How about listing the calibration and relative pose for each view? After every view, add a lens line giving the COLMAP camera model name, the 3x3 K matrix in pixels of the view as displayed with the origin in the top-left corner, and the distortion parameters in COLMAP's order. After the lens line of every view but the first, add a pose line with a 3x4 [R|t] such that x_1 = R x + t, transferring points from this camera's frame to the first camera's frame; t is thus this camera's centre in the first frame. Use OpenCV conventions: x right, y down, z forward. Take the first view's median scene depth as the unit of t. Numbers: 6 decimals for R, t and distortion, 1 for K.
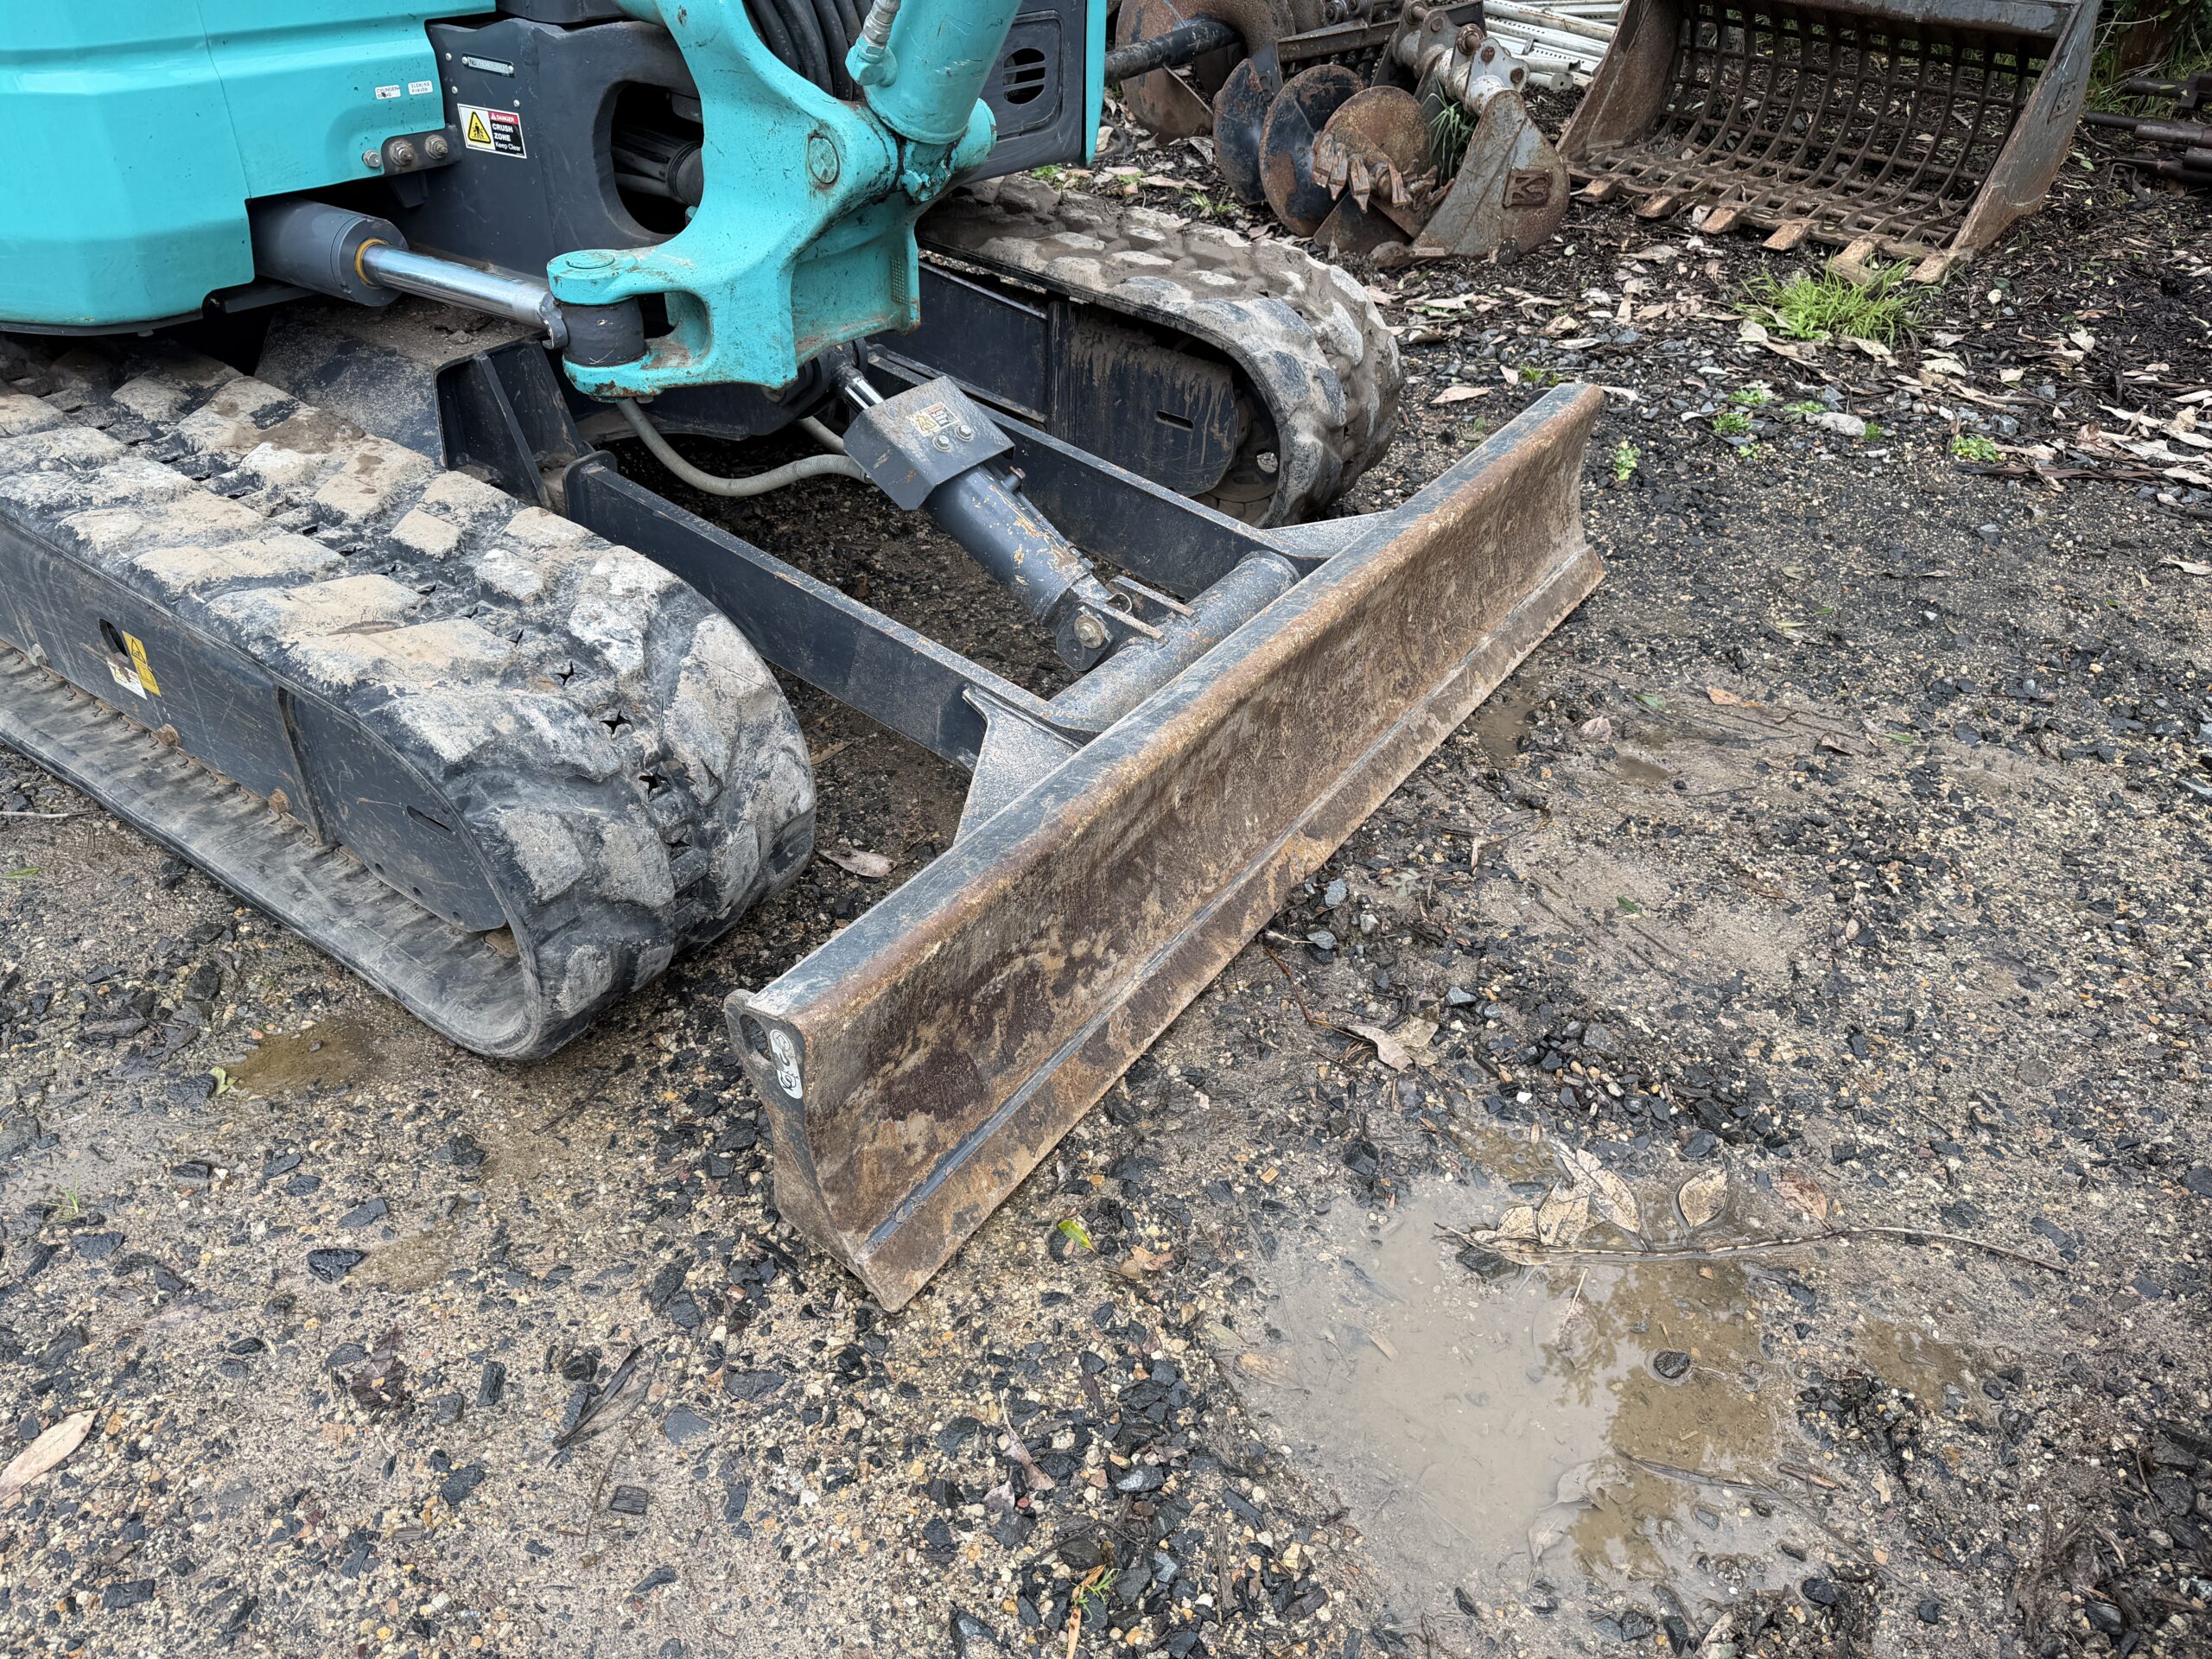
lens RADIAL K [[1560.5, 0, 1110.1], [0, 1560.5, 818.7], [0, 0, 1]] dist [0.040969, -0.056176]
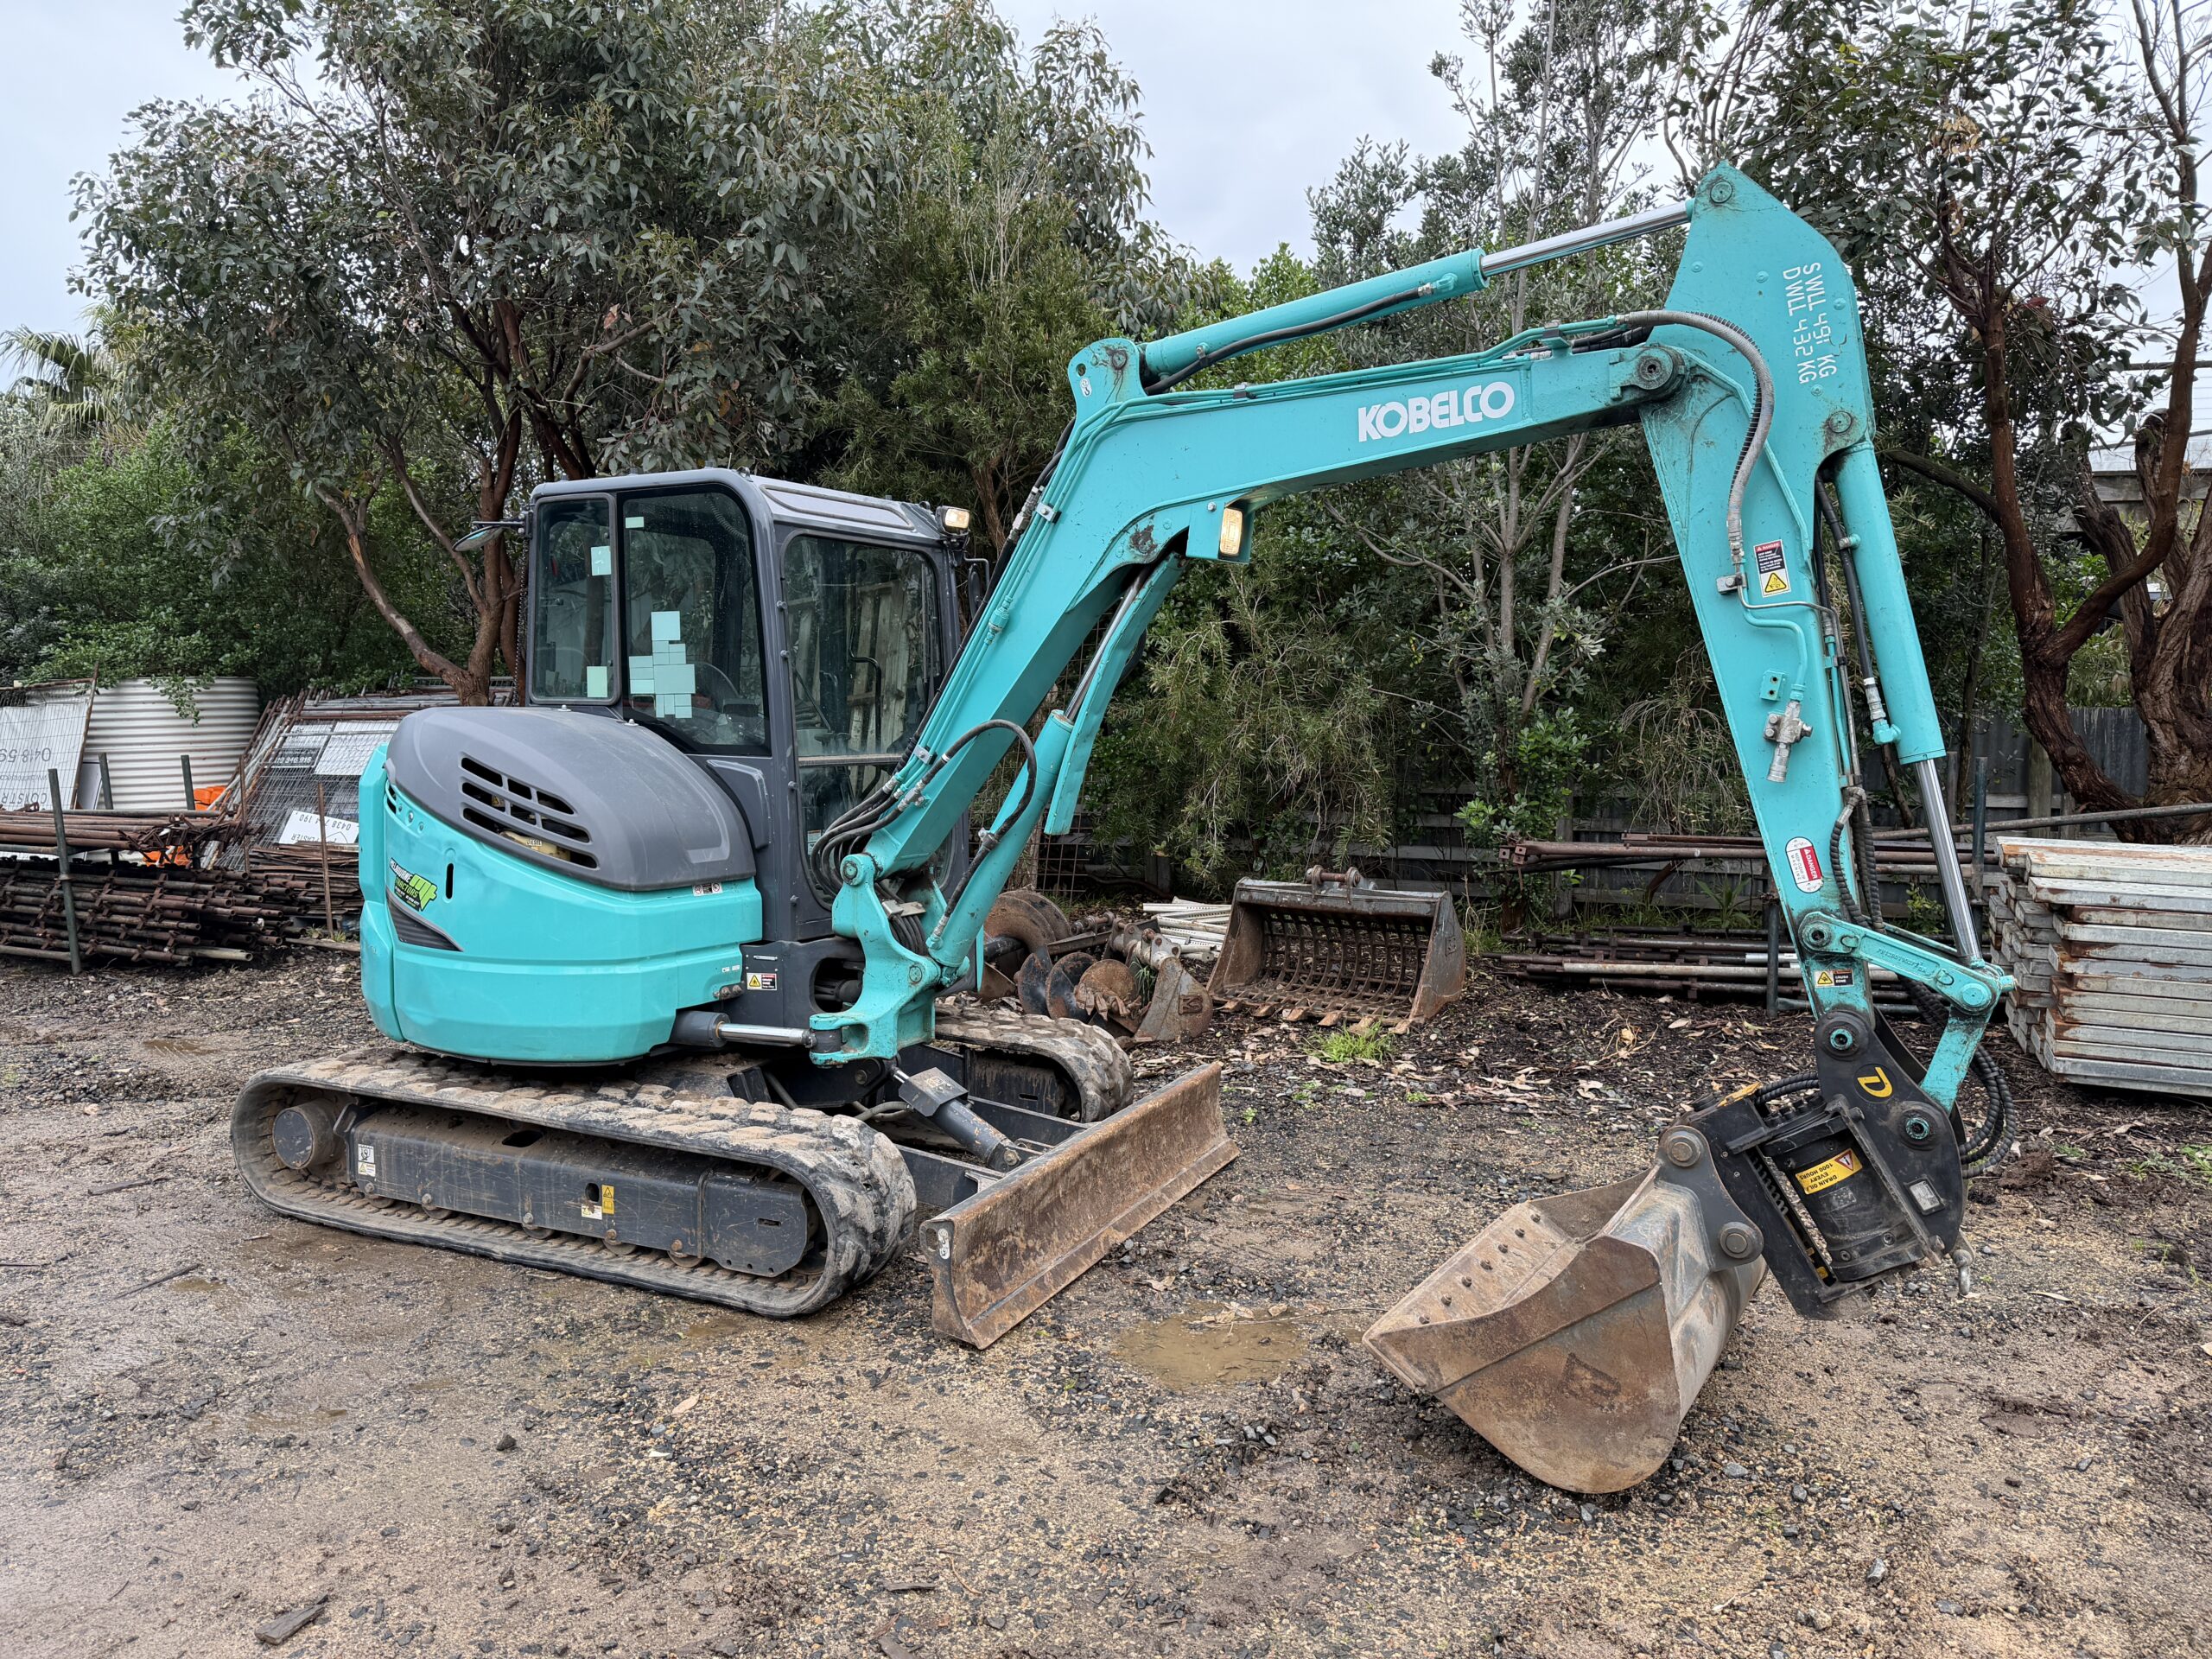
lens RADIAL K [[1525.4, 0, 1117.2], [0, 1525.4, 839.4], [0, 0, 1]] dist [0.113627, -0.146613]
pose [[0.985081, -0.049458, 0.164828, -0.245484], [0.127683, 0.852216, -0.507370, 0.764155], [-0.115376, 0.520847, 0.845817, -1.404992]]
